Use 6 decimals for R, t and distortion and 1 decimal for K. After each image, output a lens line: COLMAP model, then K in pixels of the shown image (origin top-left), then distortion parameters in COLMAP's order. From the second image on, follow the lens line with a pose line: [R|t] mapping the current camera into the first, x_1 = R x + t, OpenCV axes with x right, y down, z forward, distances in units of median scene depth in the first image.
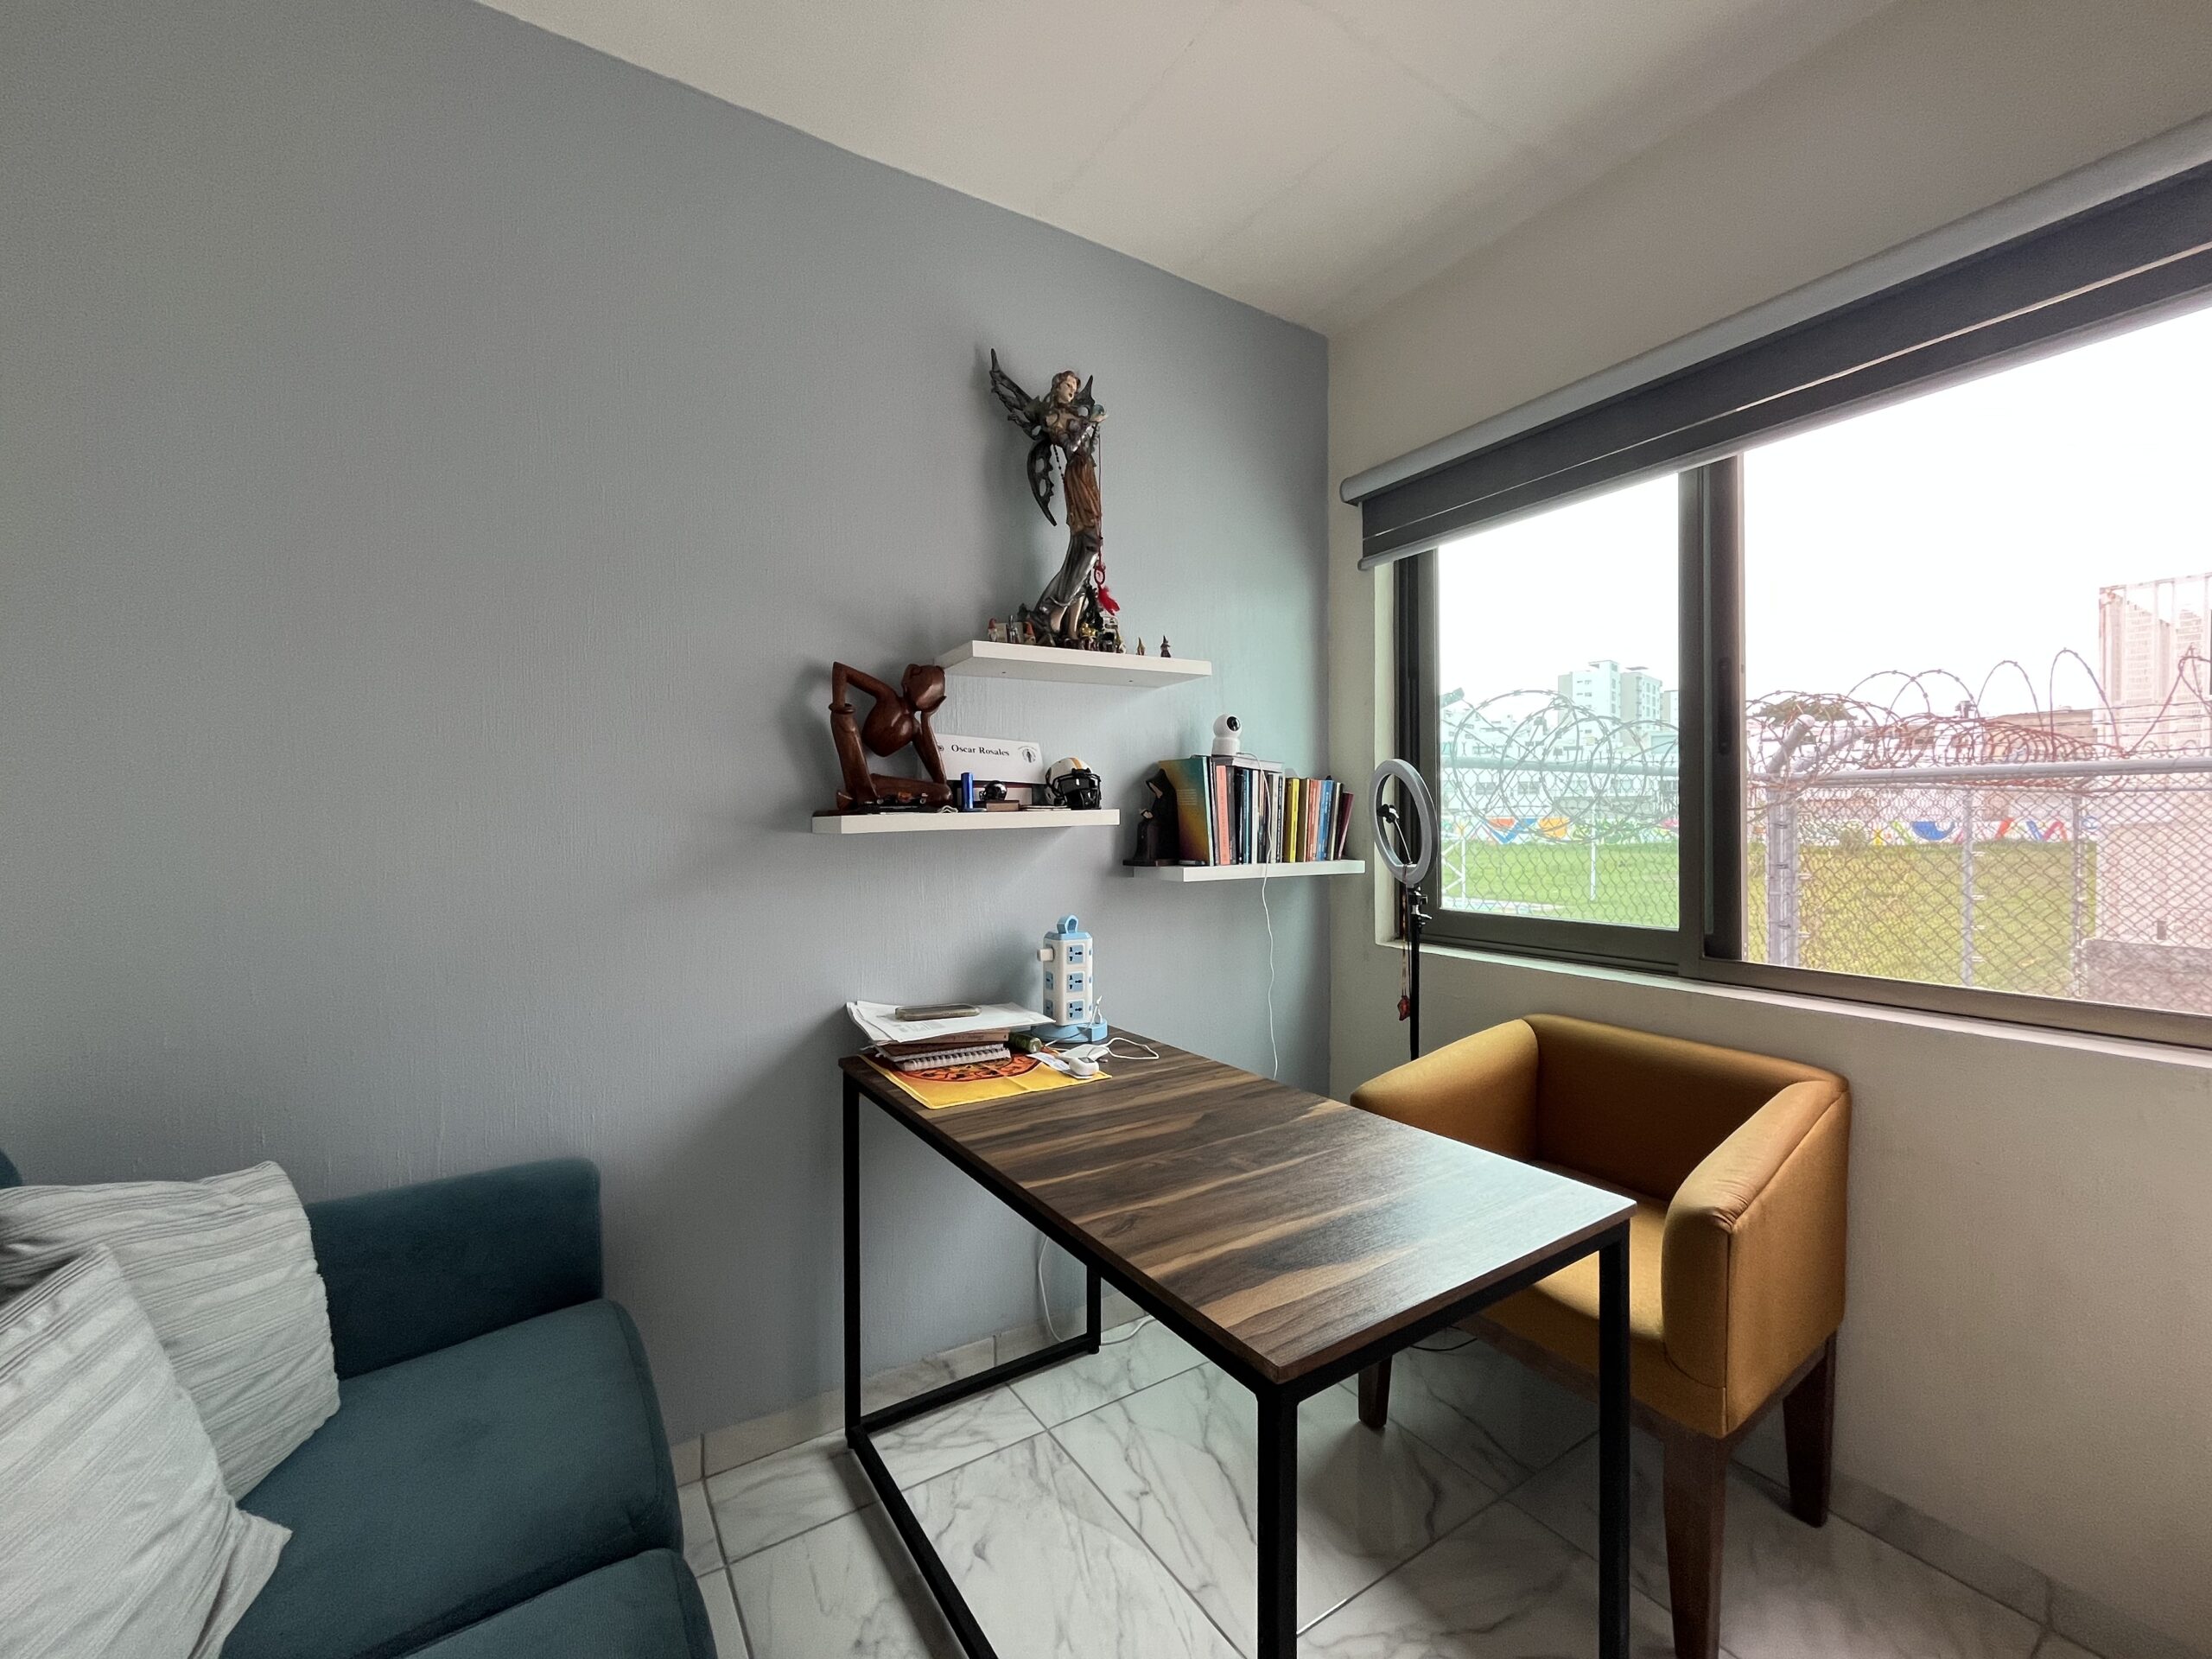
lens RADIAL K [[893.5, 0, 1106.3], [0, 893.5, 828.0], [0, 0, 1]] dist [-0.001415, -0.000020]
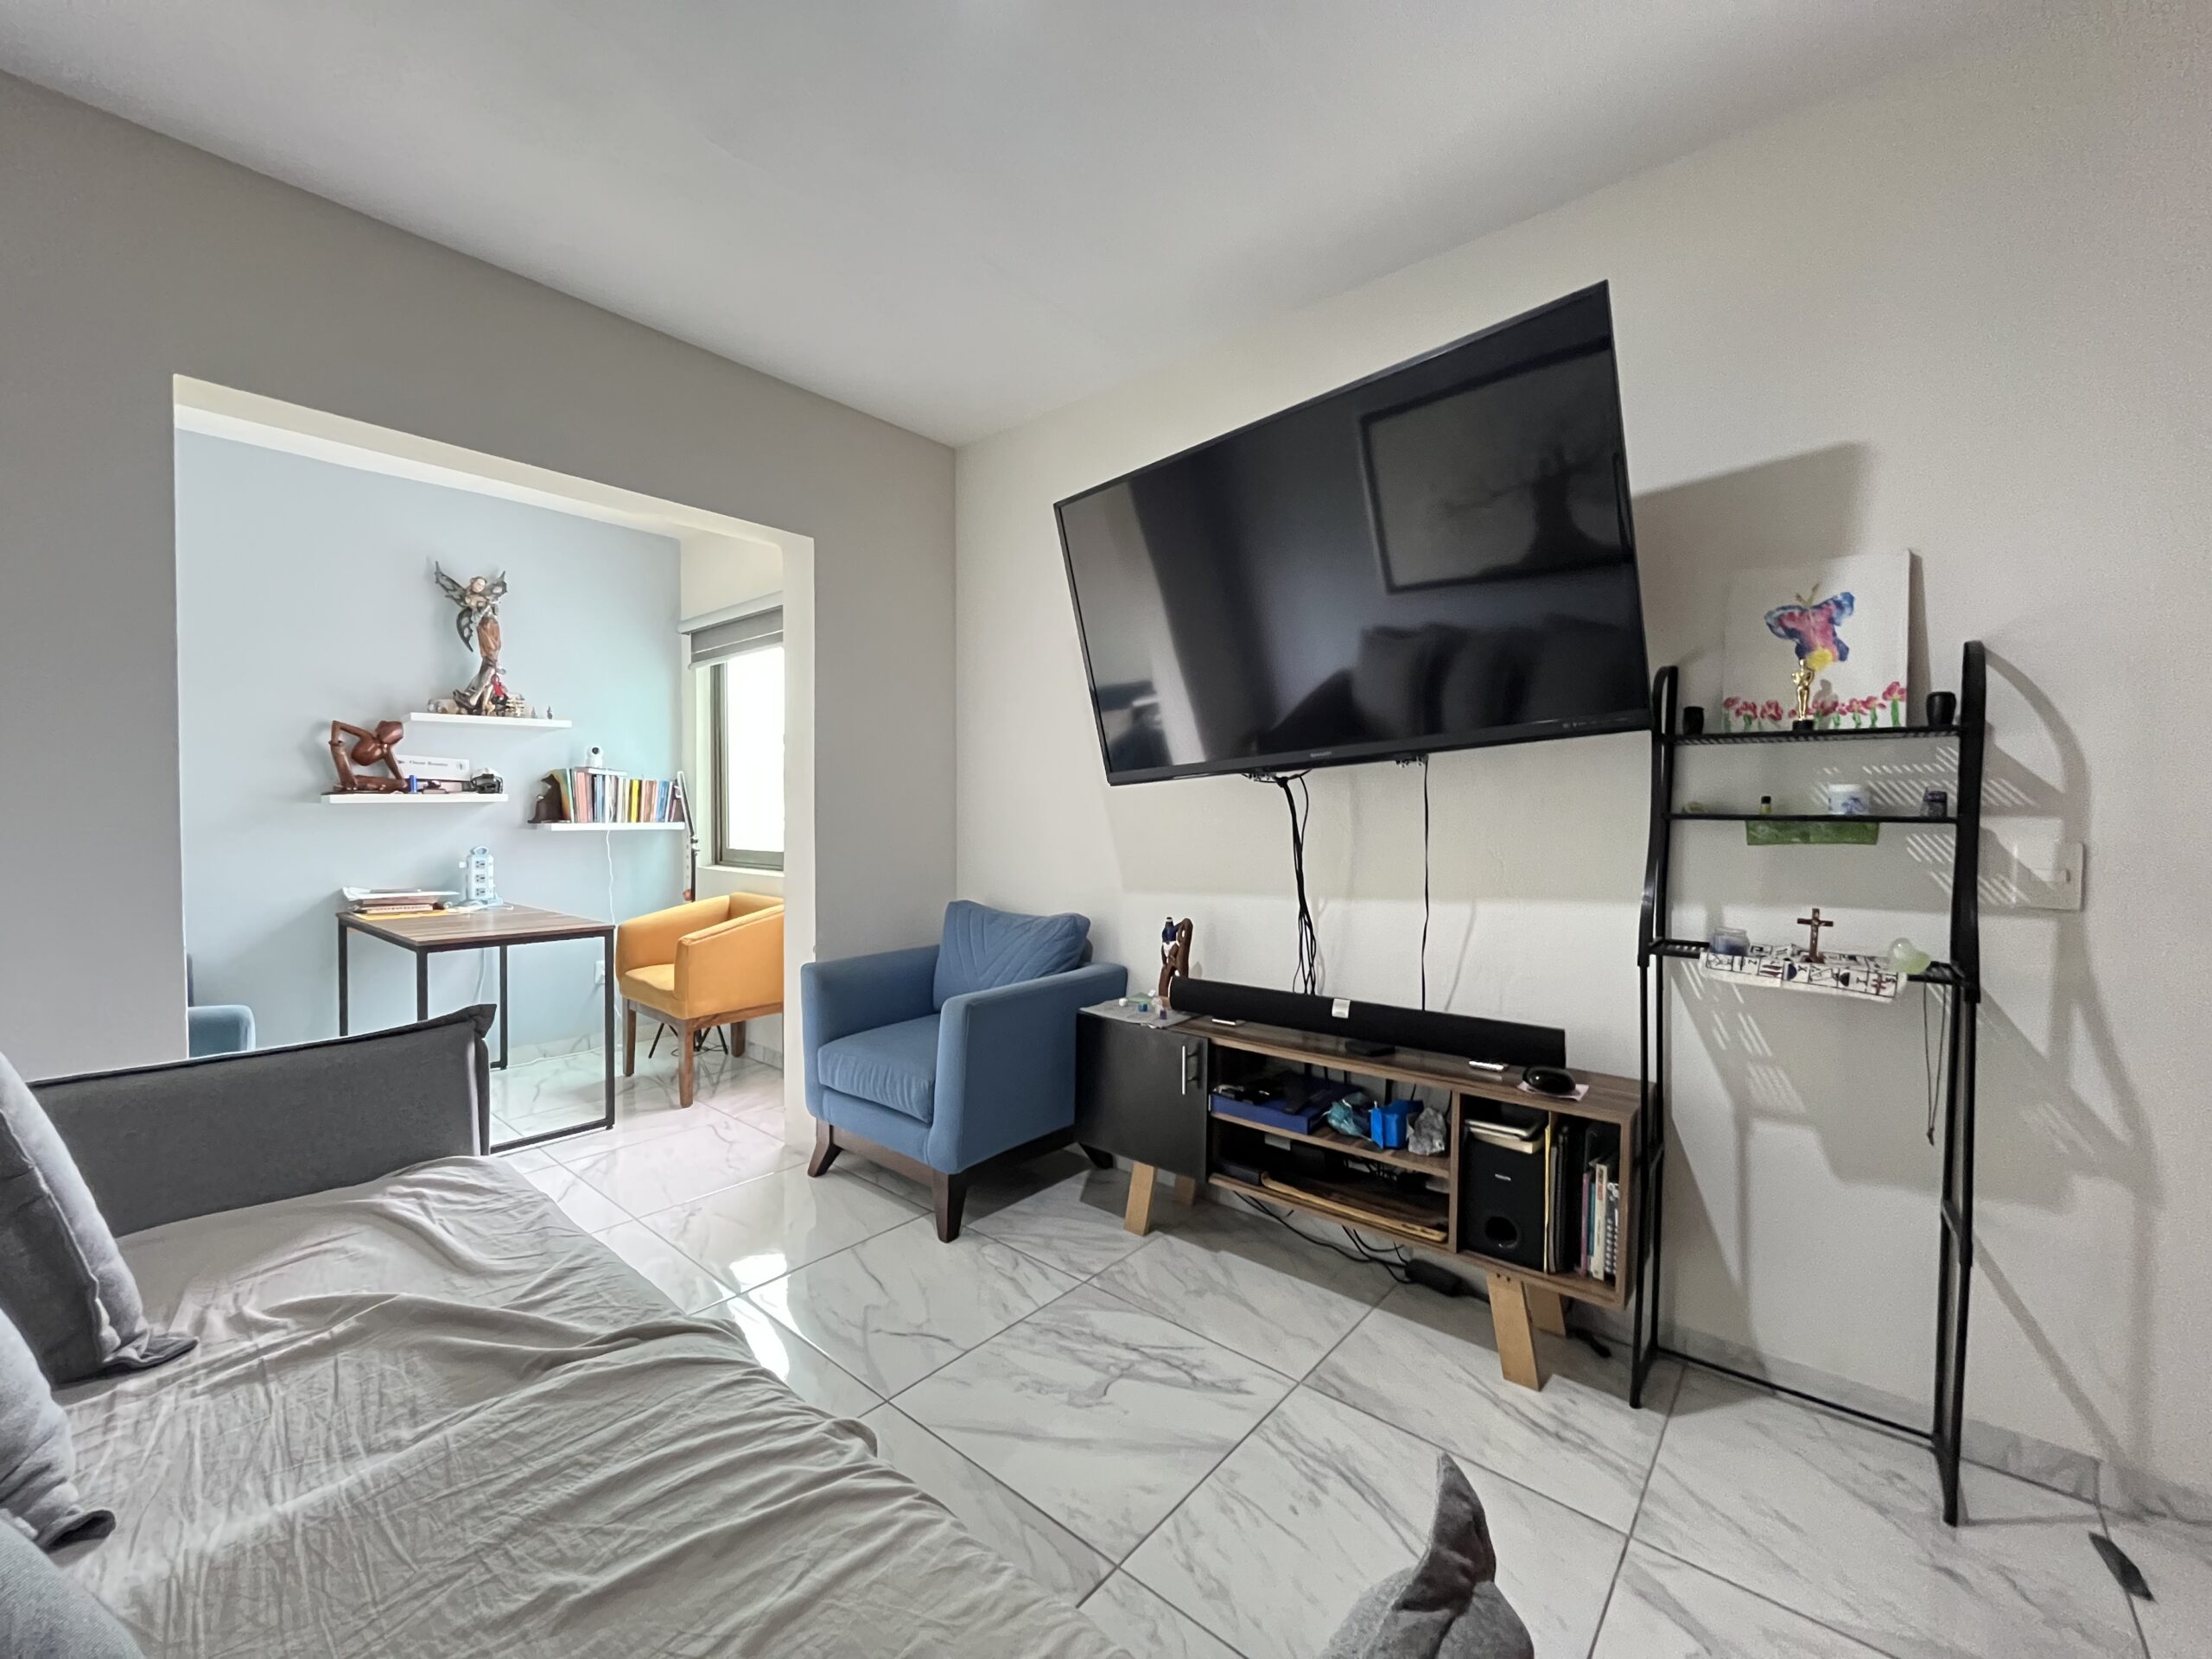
lens RADIAL K [[893.5, 0, 1101.2], [0, 893.5, 828.0], [0, 0, 1]] dist [-0.001415, -0.000020]
pose [[0.962631, 0.001123, 0.270812, 0.766952], [-0.002650, 0.999983, 0.005273, 0.042888], [-0.270802, -0.005794, 0.962618, -1.329167]]
